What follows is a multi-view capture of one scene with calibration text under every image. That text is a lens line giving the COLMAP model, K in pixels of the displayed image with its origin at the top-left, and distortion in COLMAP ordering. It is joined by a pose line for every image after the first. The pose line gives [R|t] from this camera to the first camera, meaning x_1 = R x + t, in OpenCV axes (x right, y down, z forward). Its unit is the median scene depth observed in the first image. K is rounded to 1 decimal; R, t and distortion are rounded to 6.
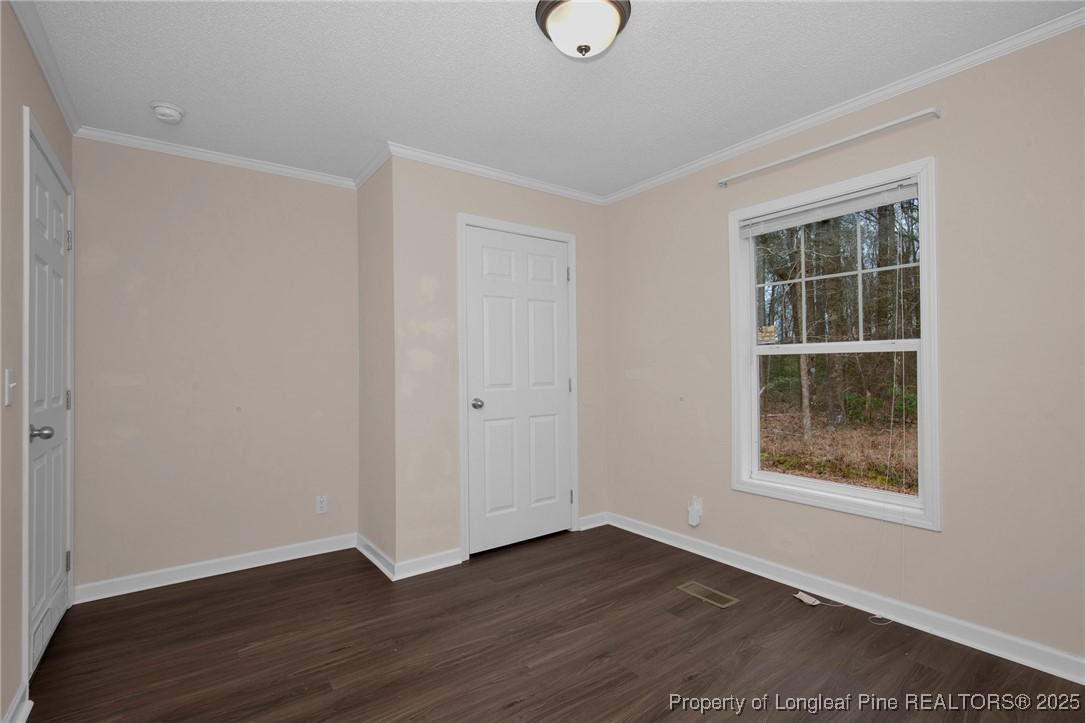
lens RADIAL K [[504.2, 0, 539.4], [0, 504.2, 351.1], [0, 0, 1]] dist [-0.046137, 0.010575]
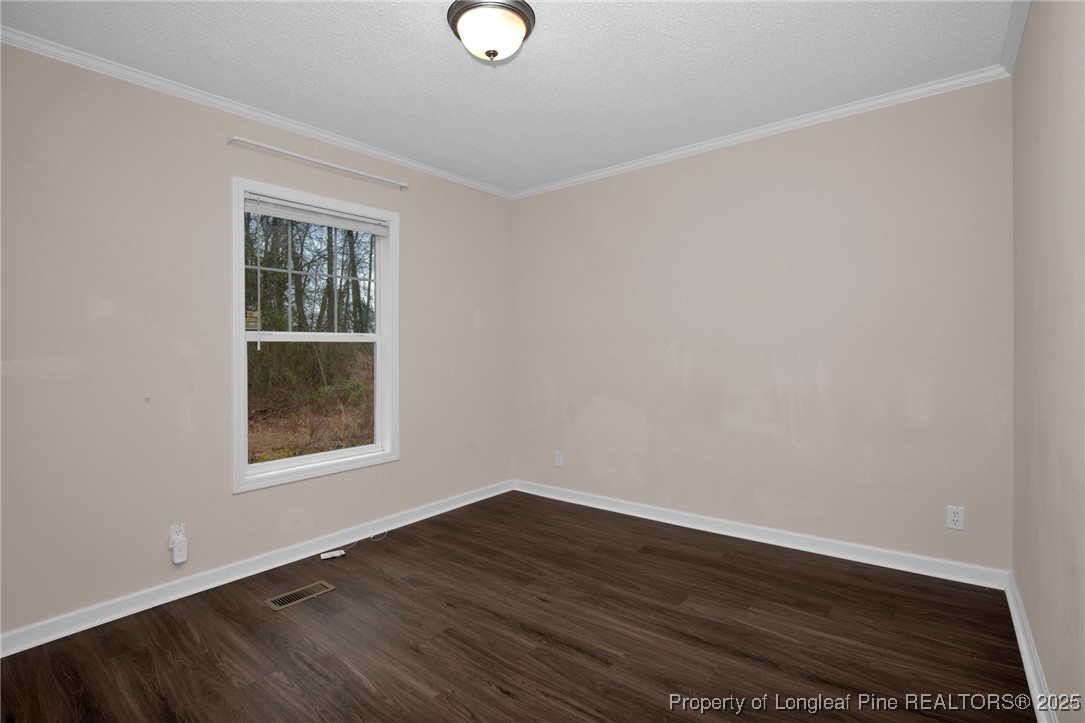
lens RADIAL K [[516.9, 0, 542.5], [0, 516.9, 361.5], [0, 0, 1]] dist [-0.045438, 0.009883]
pose [[-0.267937, -0.005154, 0.963423, -0.734001], [-0.011491, 0.999932, 0.002153, 0.043772], [-0.963368, -0.010494, -0.267978, 0.856425]]
